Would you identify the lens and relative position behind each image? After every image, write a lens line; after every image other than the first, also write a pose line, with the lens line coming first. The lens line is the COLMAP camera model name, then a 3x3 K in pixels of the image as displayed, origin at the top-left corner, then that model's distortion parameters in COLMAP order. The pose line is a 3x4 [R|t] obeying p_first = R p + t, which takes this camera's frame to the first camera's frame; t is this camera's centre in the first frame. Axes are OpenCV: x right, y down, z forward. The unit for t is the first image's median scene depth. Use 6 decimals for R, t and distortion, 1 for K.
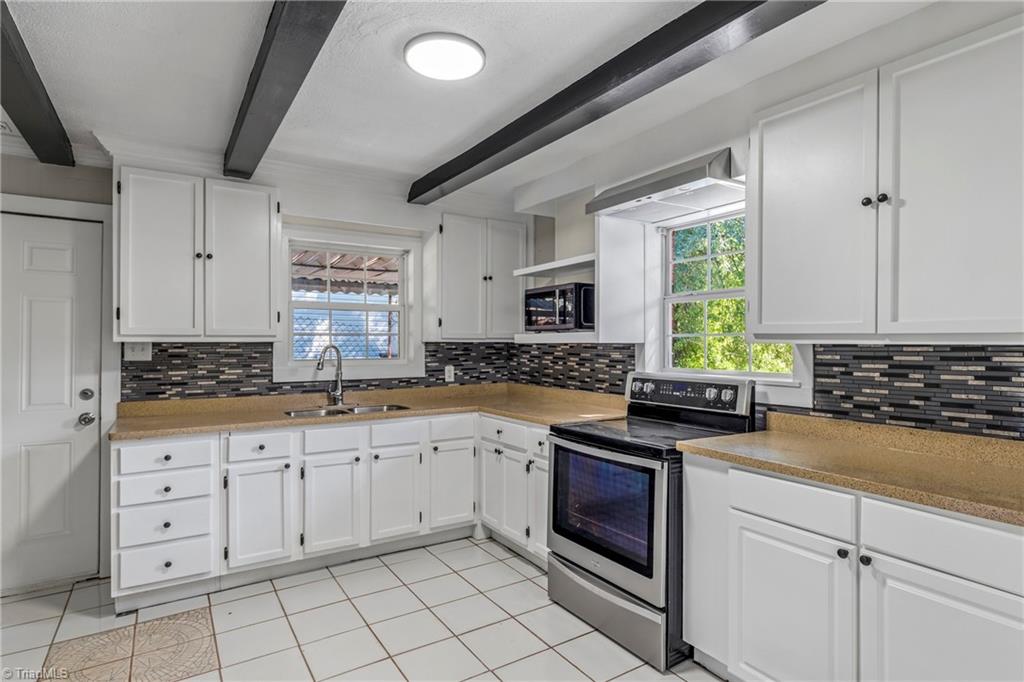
lens RADIAL K [[533.6, 0, 513.5], [0, 533.6, 339.6], [0, 0, 1]] dist [0.007830, -0.002686]
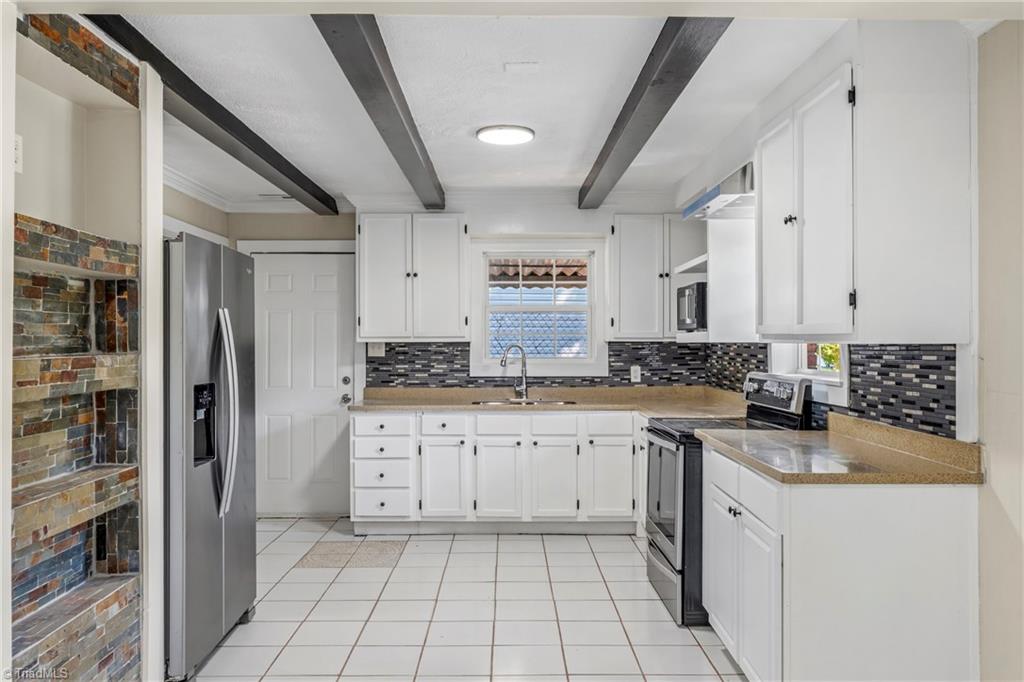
lens RADIAL K [[782.5, 0, 517.4], [0, 782.5, 333.6], [0, 0, 1]] dist [-0.012891, 0.022417]
pose [[0.842349, -0.007846, -0.538875, 0.591082], [0.005803, 0.999968, -0.005489, -0.004157], [0.538901, 0.001496, 0.842368, -0.407981]]
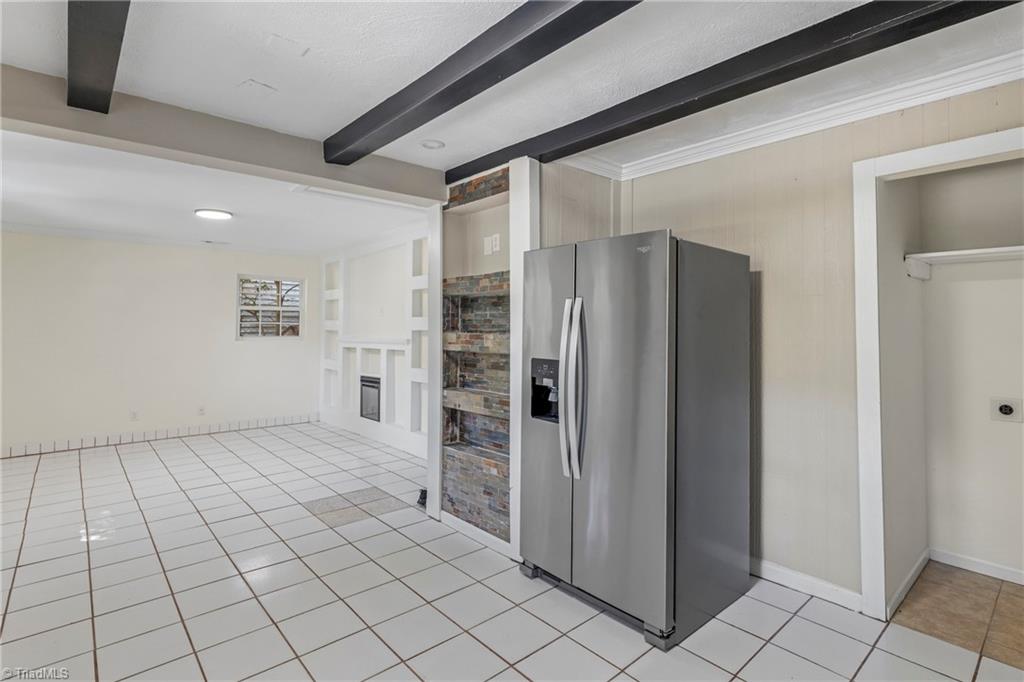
lens RADIAL K [[495.6, 0, 515.7], [0, 495.6, 314.9], [0, 0, 1]] dist [0.006637, -0.001510]
pose [[-0.988271, -0.007969, -0.152501, -0.069177], [-0.003010, 0.999460, -0.032722, 0.005145], [0.152679, -0.031879, -0.987762, 0.958956]]
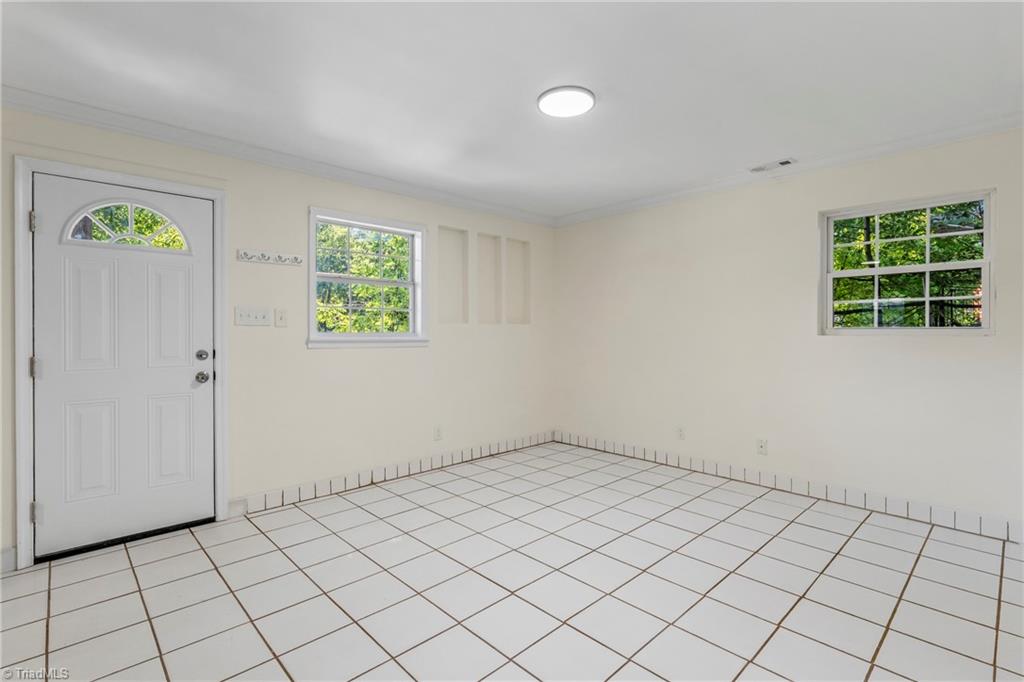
lens RADIAL K [[475.4, 0, 510.3], [0, 475.4, 337.4], [0, 0, 1]] dist [-0.005320, 0.002421]
pose [[-0.188609, -0.017312, 0.981900, -0.164703], [-0.004949, 0.999849, 0.016678, 0.037259], [-0.982040, -0.001714, -0.188666, -0.316314]]
